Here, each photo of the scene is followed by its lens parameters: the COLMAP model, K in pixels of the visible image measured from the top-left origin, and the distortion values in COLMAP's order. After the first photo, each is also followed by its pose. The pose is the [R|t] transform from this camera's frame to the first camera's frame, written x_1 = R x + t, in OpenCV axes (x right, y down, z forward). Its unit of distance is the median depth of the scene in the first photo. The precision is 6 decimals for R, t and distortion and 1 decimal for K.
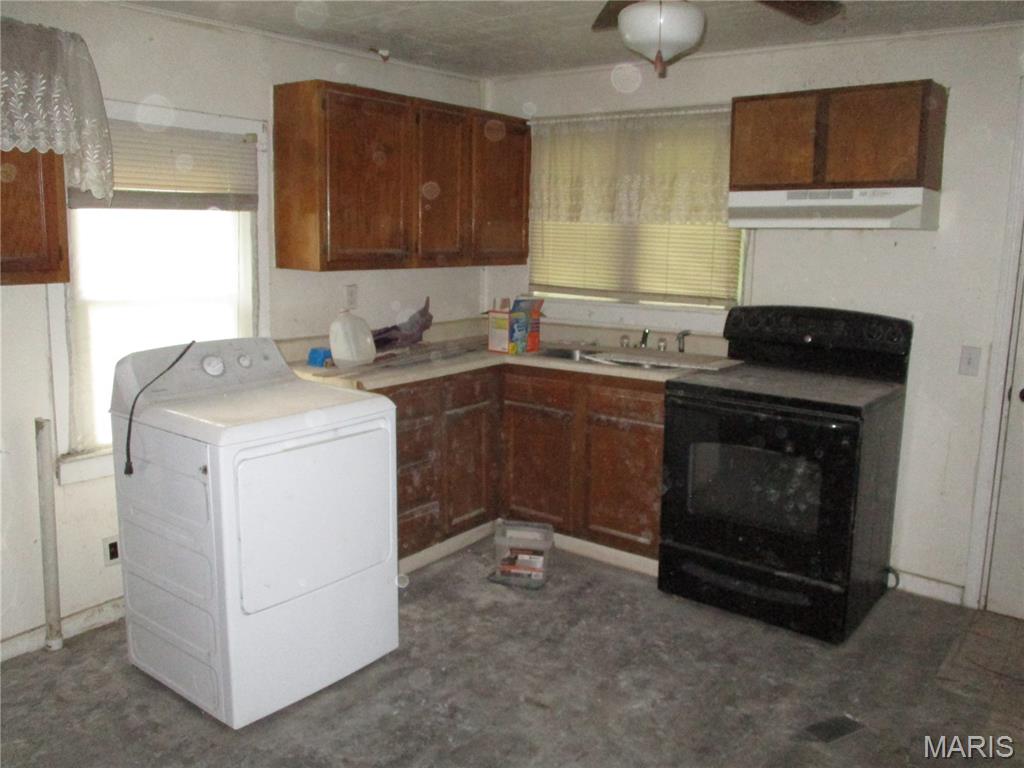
lens RADIAL K [[863.4, 0, 515.3], [0, 863.4, 380.8], [0, 0, 1]] dist [-0.007592, -0.002833]
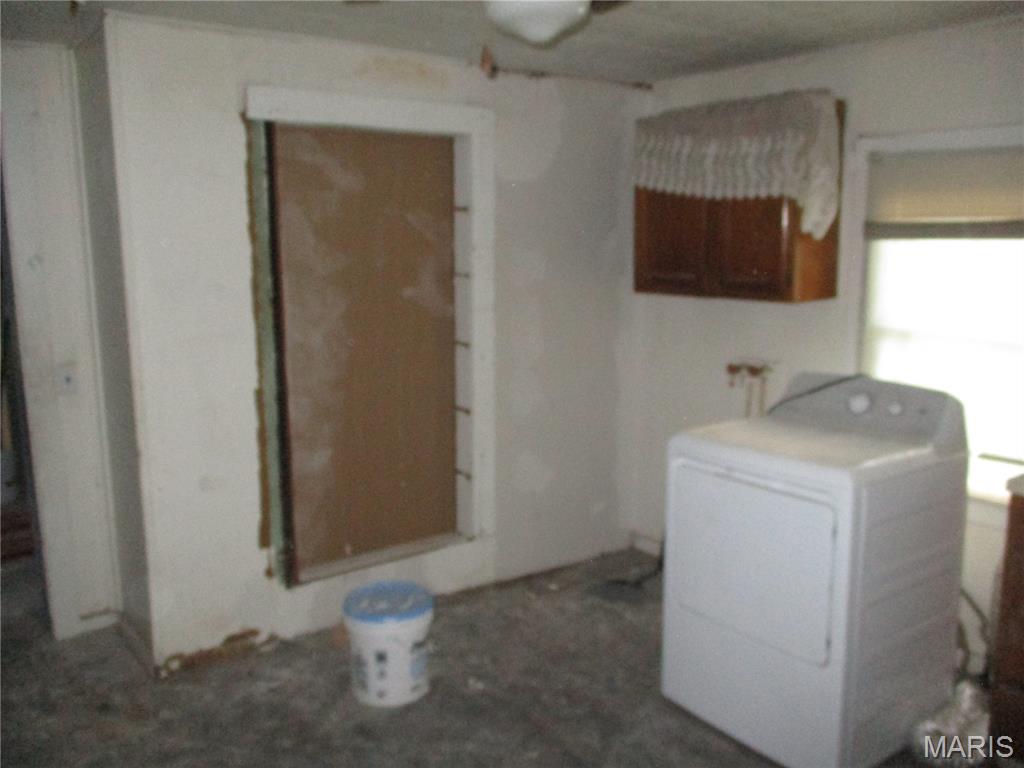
lens RADIAL K [[863.4, 0, 515.3], [0, 863.4, 380.8], [0, 0, 1]] dist [-0.007592, -0.002833]
pose [[-0.281316, 0.142151, -0.949028, 0.677074], [-0.167438, 0.966526, 0.194404, -0.166272], [0.944895, 0.213592, -0.248097, 0.896395]]
